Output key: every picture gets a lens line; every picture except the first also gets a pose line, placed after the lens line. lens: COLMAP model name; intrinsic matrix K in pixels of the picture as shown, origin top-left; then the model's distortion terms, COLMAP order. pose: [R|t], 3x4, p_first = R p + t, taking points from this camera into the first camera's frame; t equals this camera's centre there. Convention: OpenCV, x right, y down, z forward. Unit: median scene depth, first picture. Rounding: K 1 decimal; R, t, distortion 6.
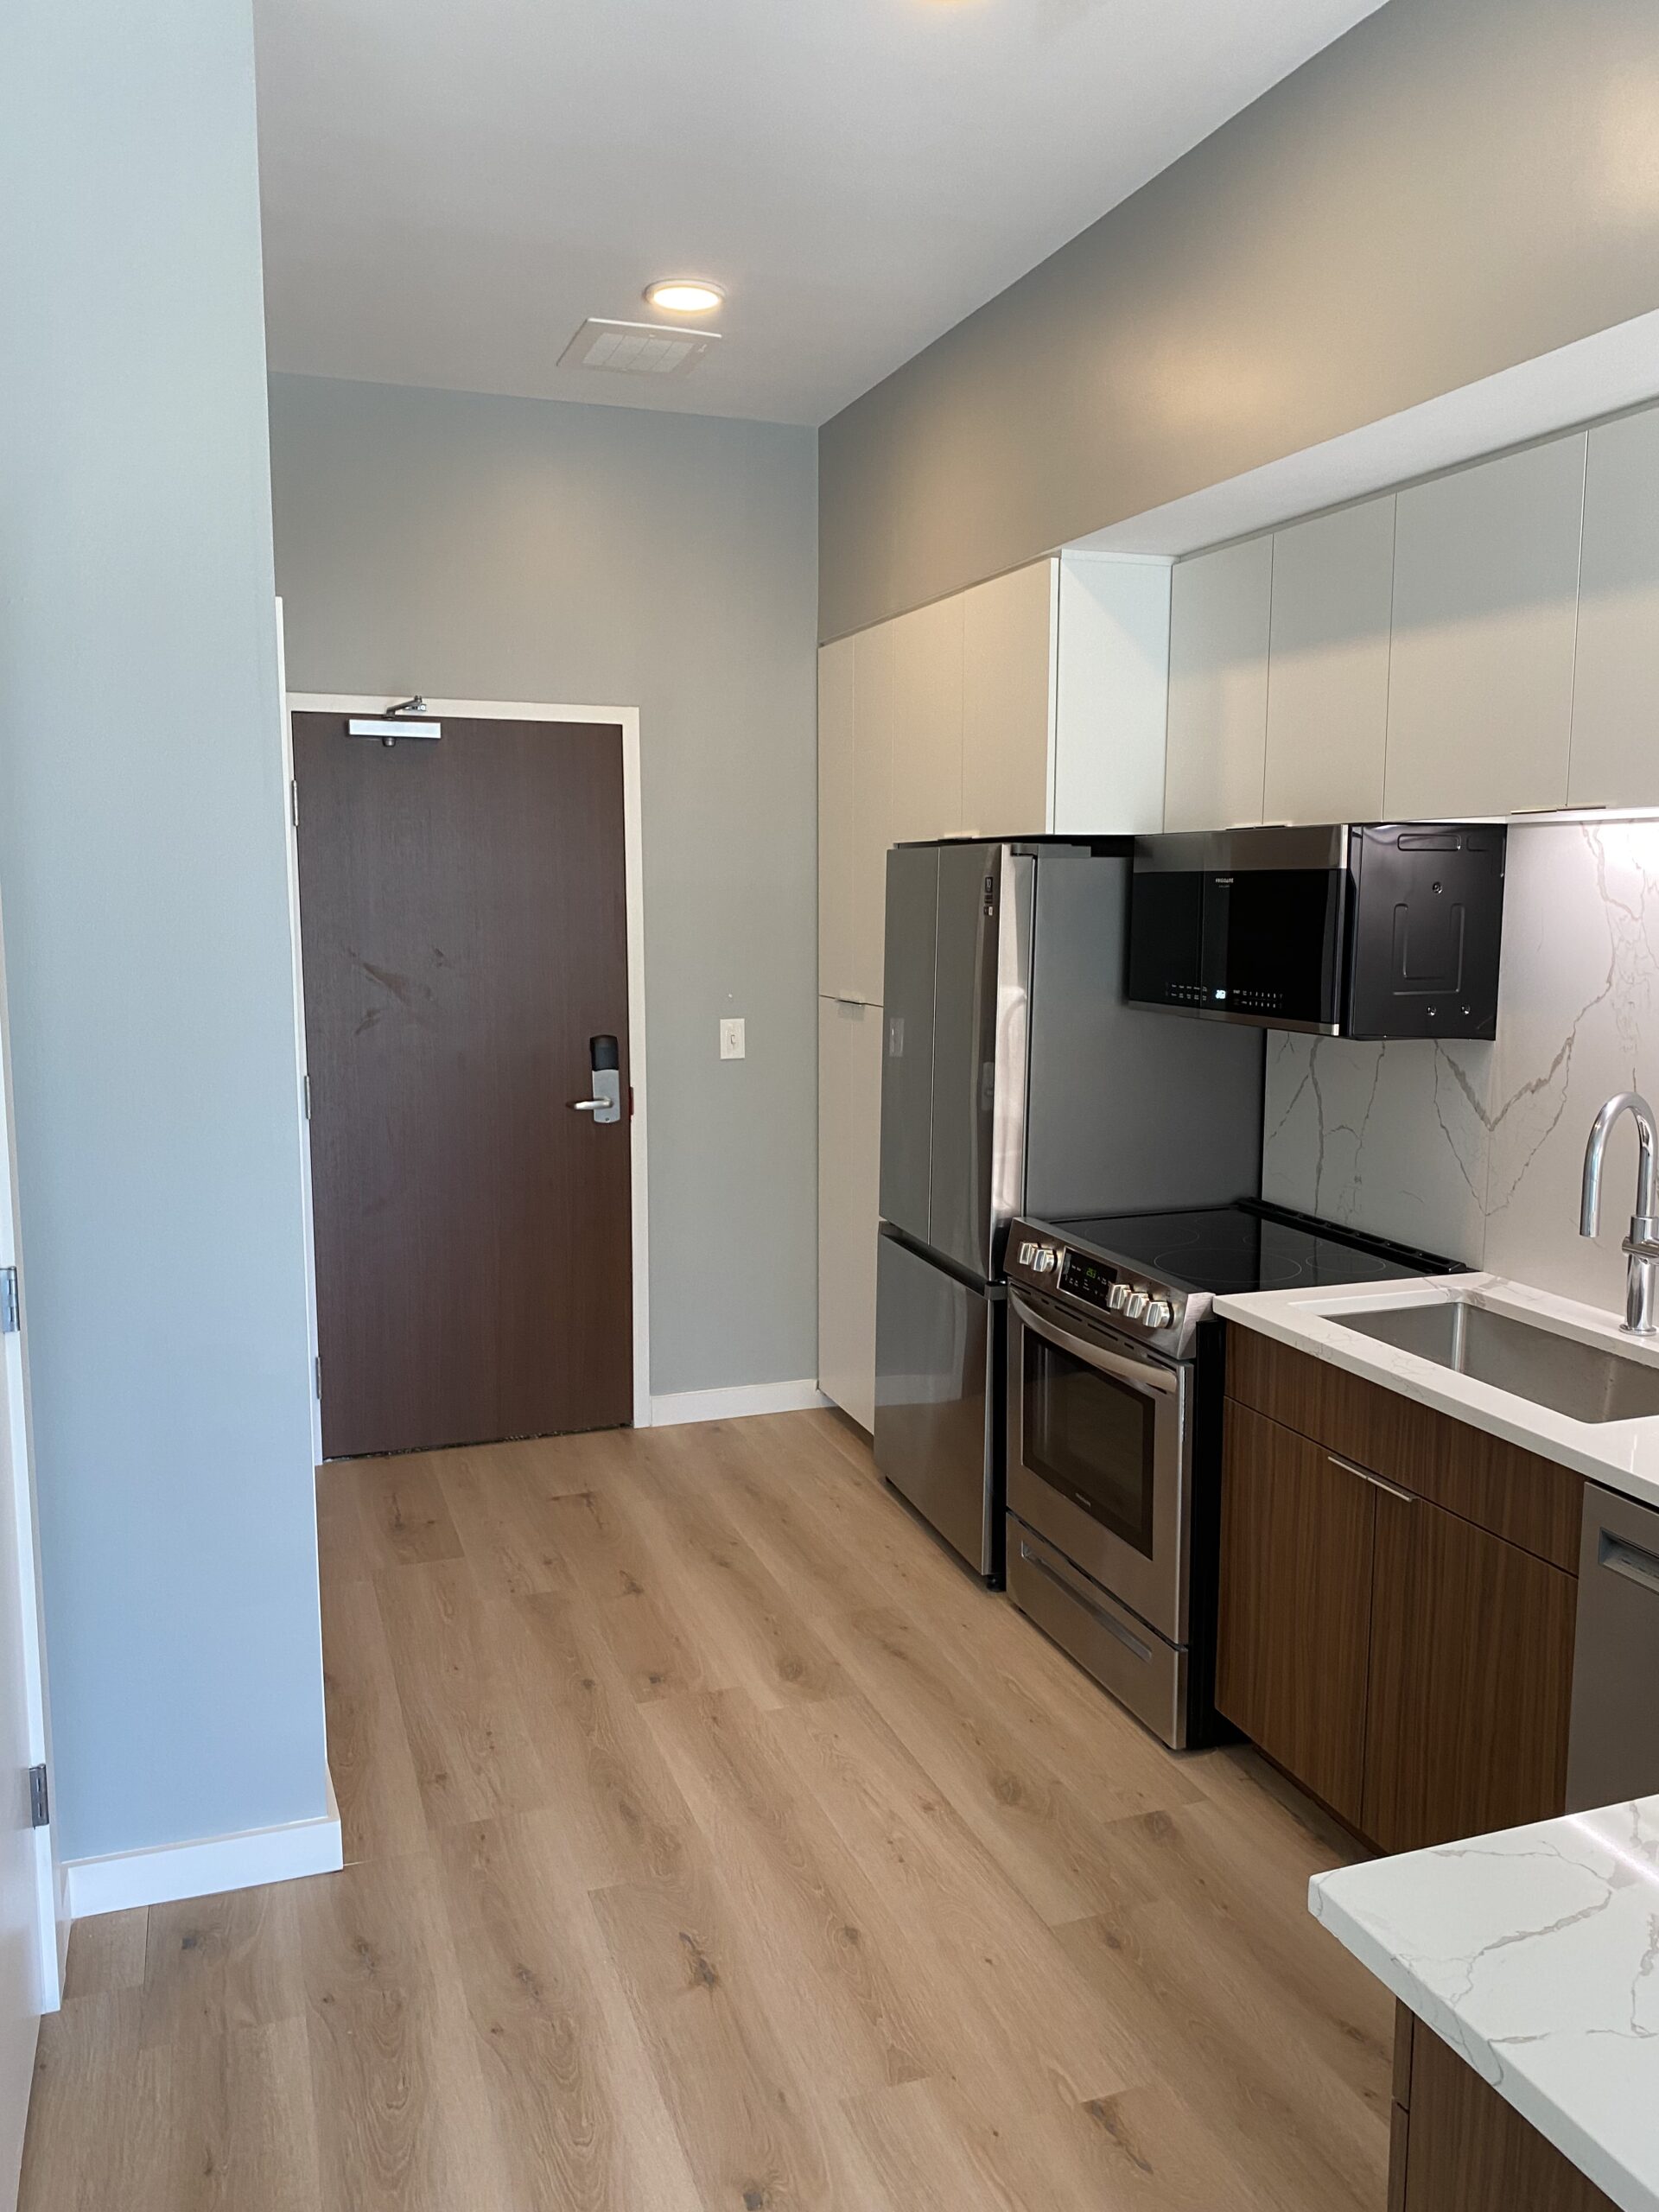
lens RADIAL K [[1618.6, 0, 798.1], [0, 1618.6, 1111.7], [0, 0, 1]] dist [-0.002662, -0.122328]
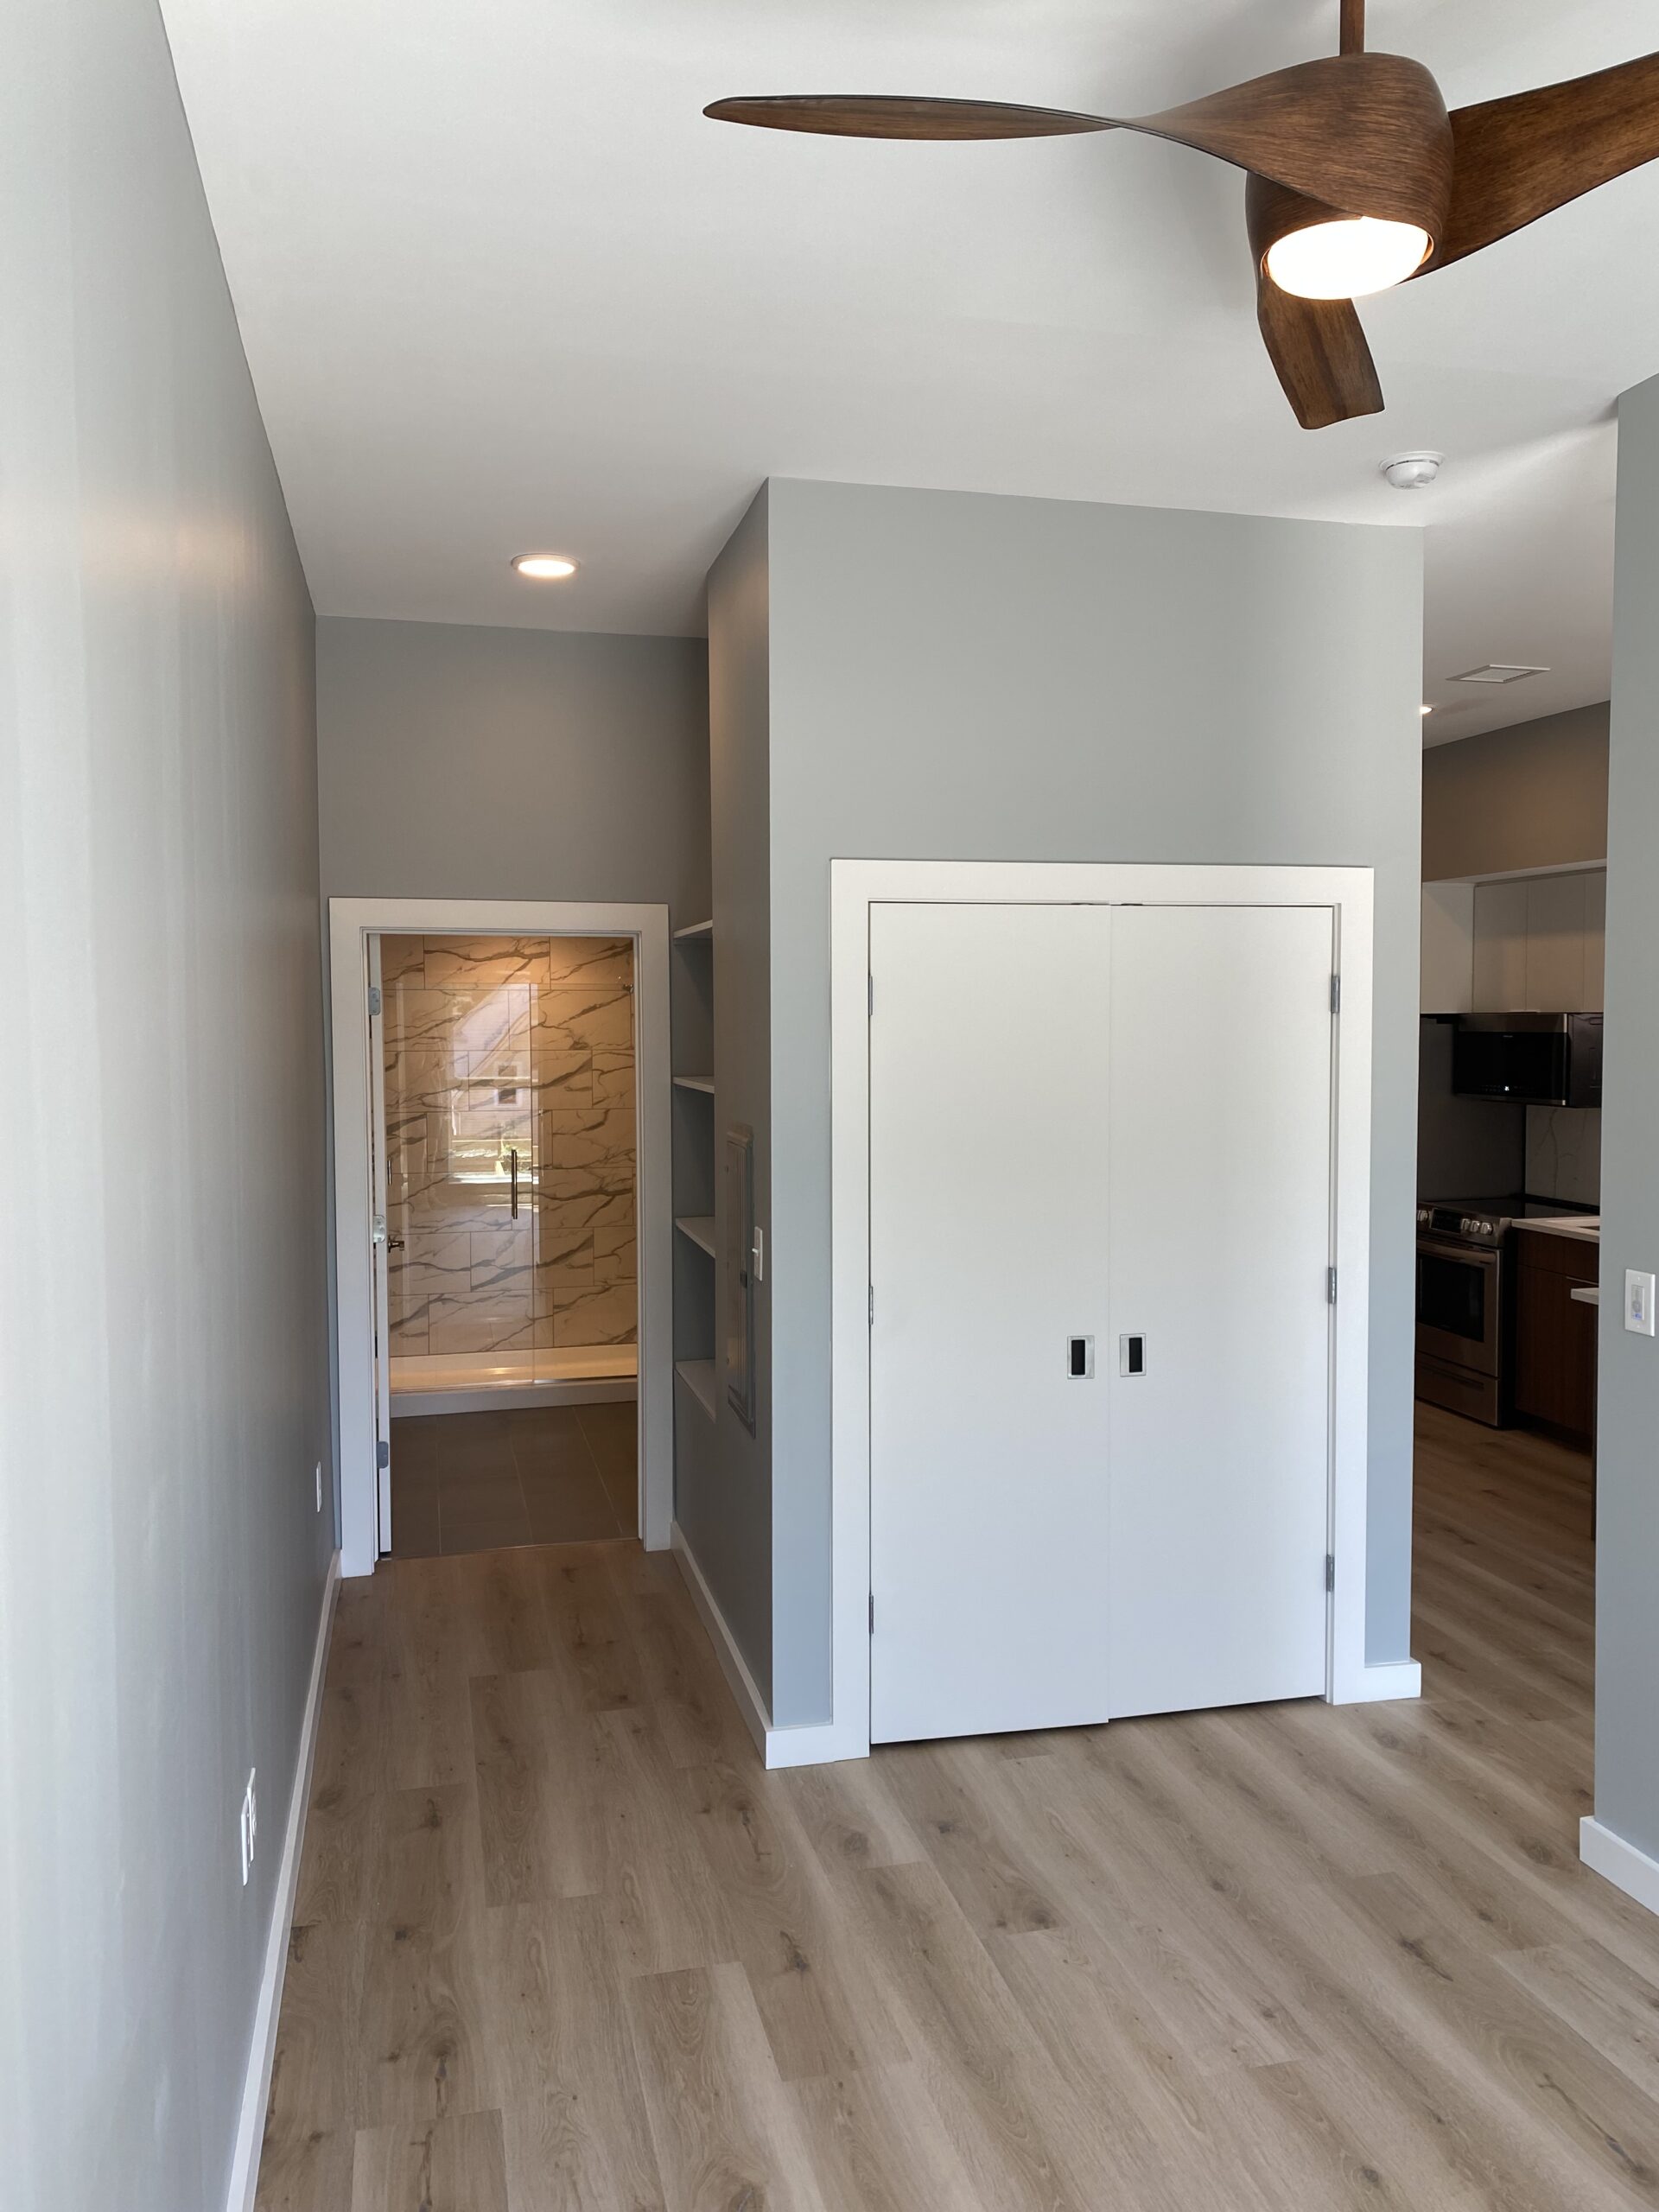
lens RADIAL K [[1669.7, 0, 829.5], [0, 1669.7, 1106.0], [0, 0, 1]] dist [-0.008054, -0.008892]
pose [[0.995587, -0.003120, -0.093794, -0.464873], [-0.004026, 0.997107, -0.075904, 0.132328], [0.093760, 0.075946, 0.992694, -1.398319]]
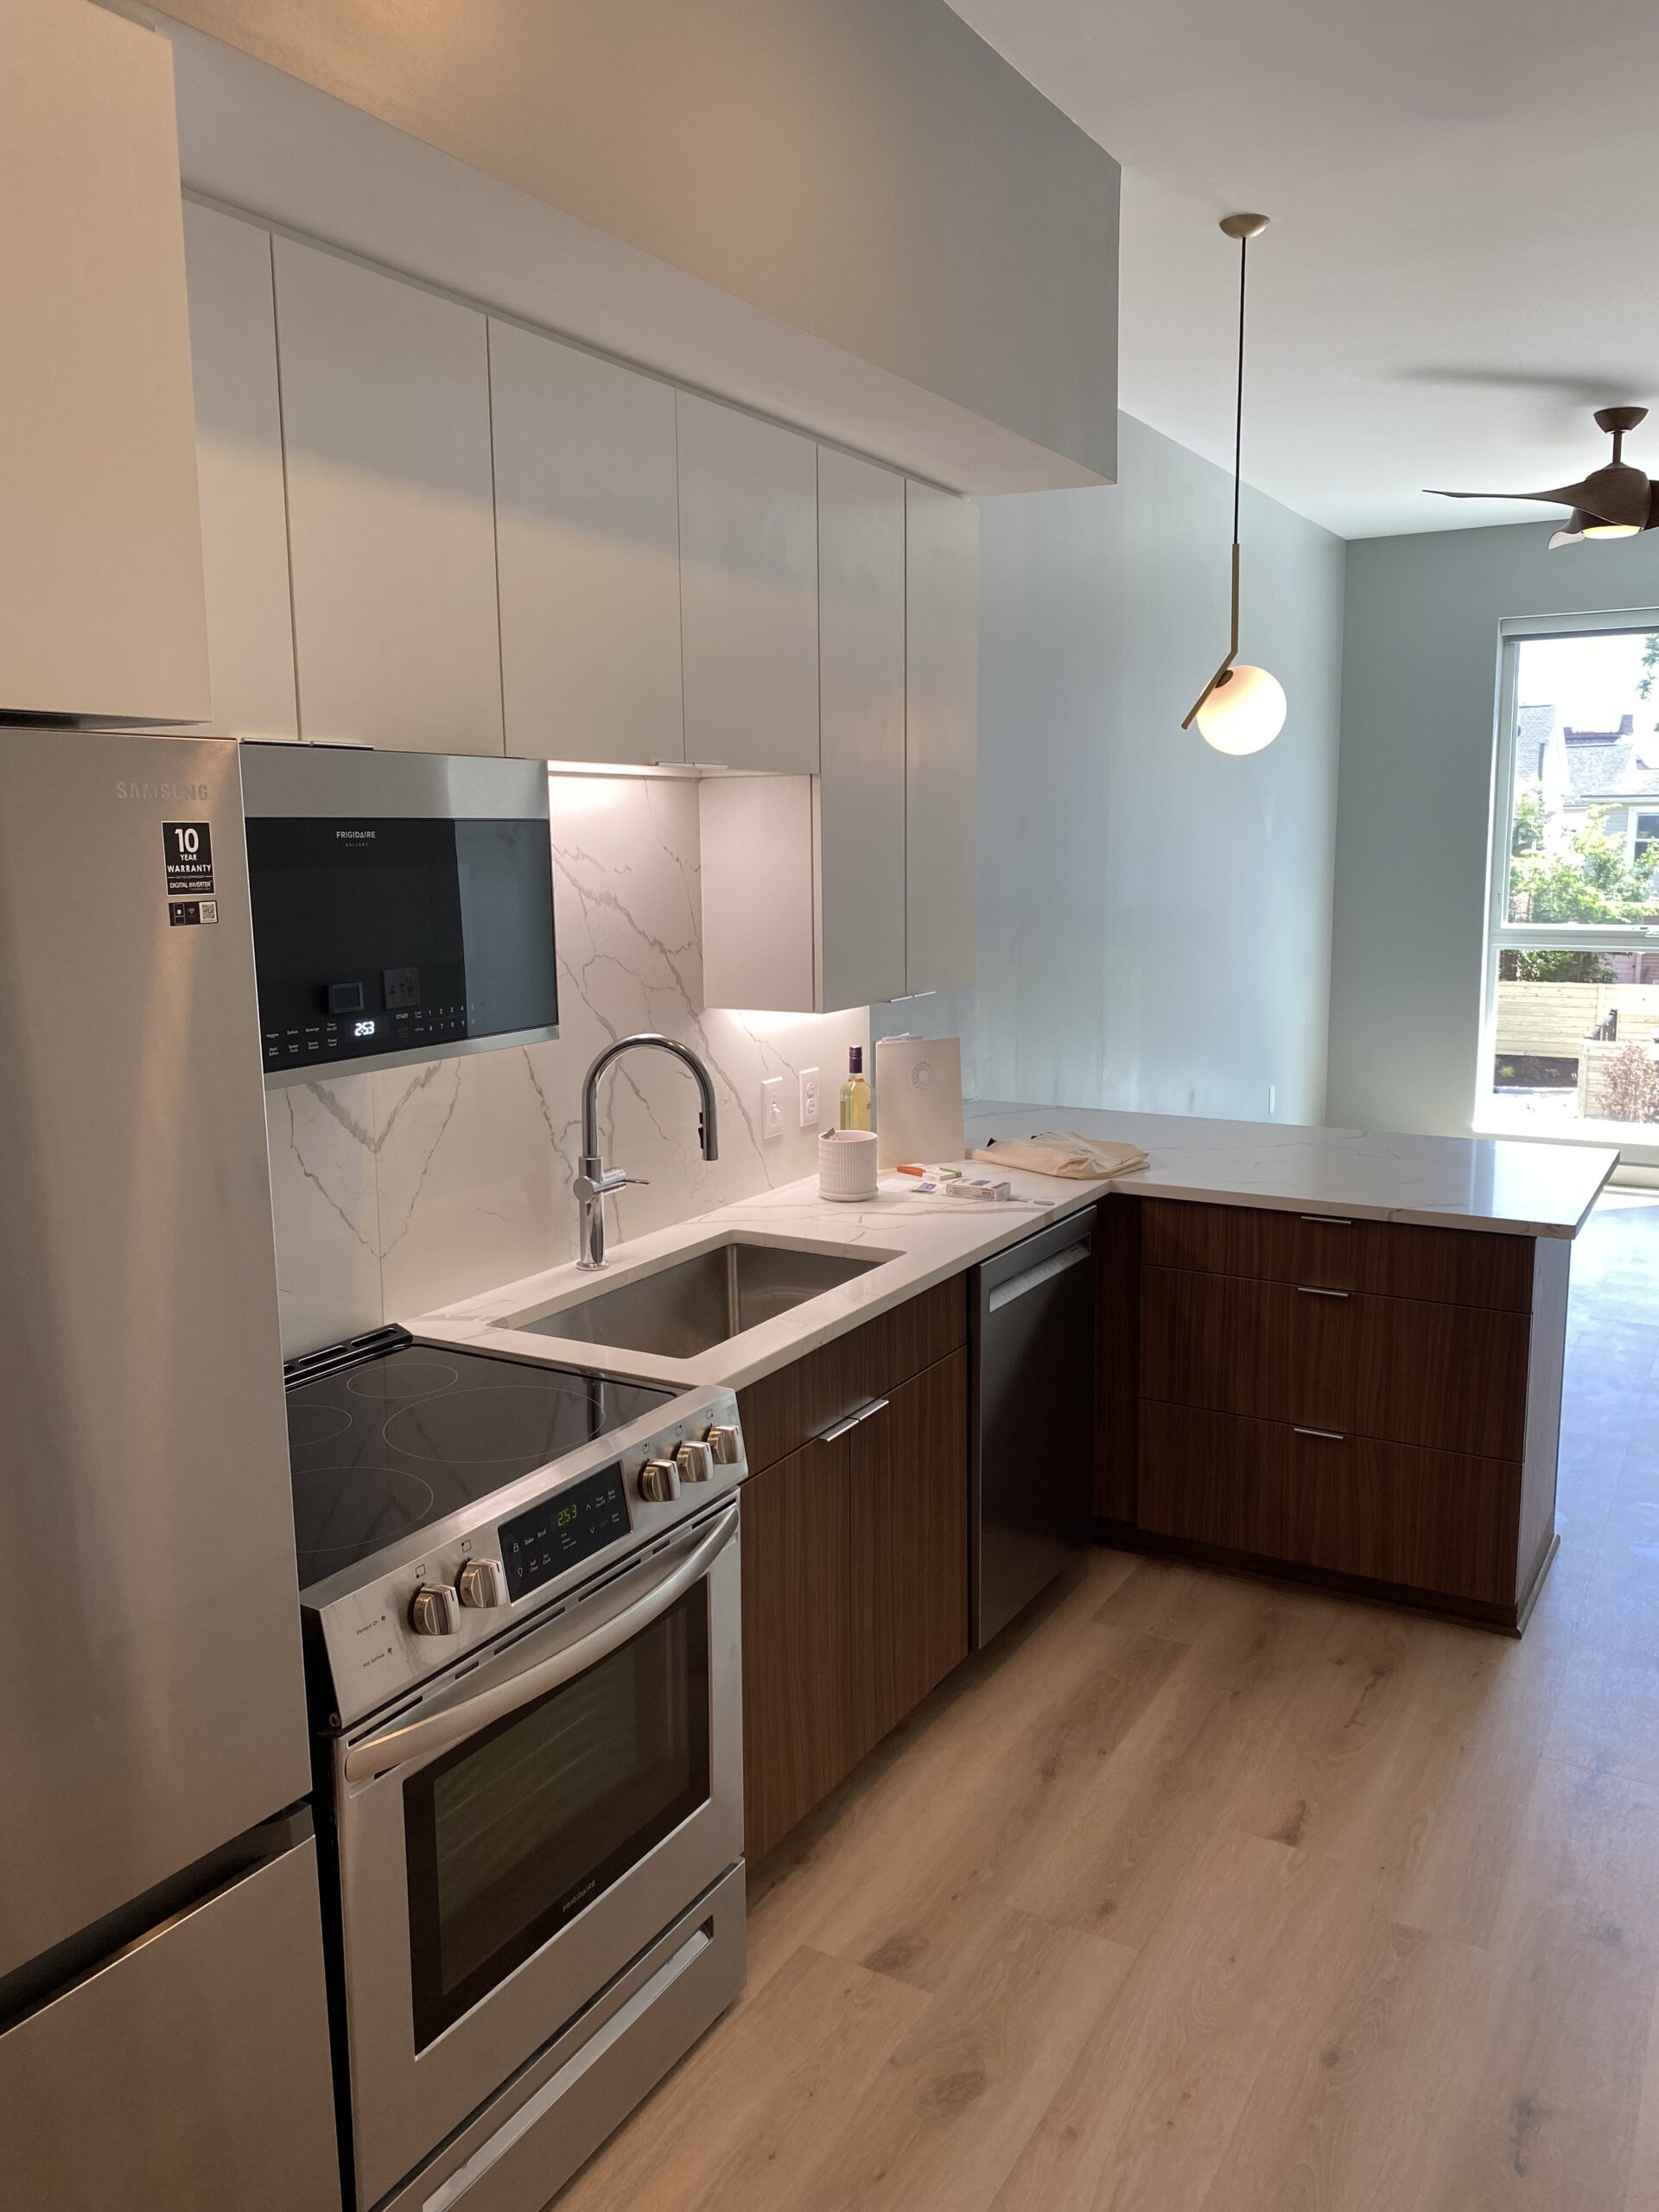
lens RADIAL K [[1669.7, 0, 829.5], [0, 1669.7, 1106.0], [0, 0, 1]] dist [-0.008054, -0.008892]
pose [[-0.661271, -0.111179, 0.741862, -0.319969], [0.117727, 0.961320, 0.249006, -0.186002], [-0.740851, 0.251997, -0.622605, 1.328525]]
